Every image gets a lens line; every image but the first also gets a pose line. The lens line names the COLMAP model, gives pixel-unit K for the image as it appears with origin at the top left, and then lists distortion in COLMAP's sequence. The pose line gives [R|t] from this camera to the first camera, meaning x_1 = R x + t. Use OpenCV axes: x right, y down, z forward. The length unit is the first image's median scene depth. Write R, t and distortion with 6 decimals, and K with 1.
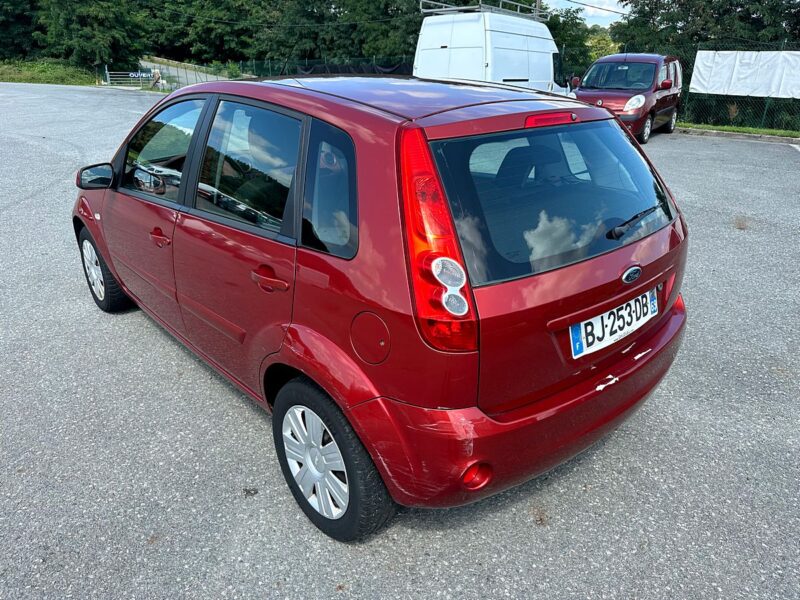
lens RADIAL K [[566.0, 0, 397.8], [0, 566.0, 301.5], [0, 0, 1]] dist [0.003664, -0.003379]
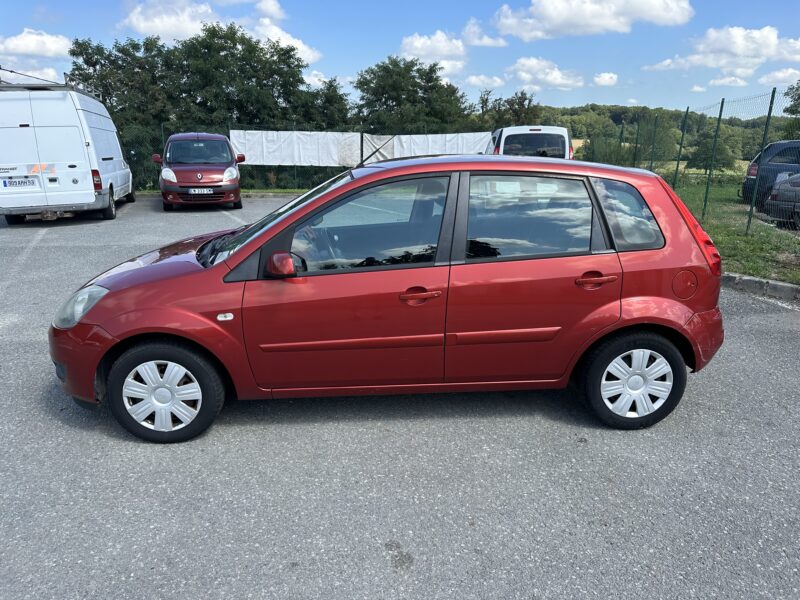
lens RADIAL K [[566.0, 0, 397.8], [0, 566.0, 301.5], [0, 0, 1]] dist [0.003664, -0.003379]
pose [[0.610966, -0.222829, 0.759649, -0.255766], [0.310968, 0.949991, 0.028560, -0.029474], [-0.728024, 0.218777, 0.649705, 0.057660]]
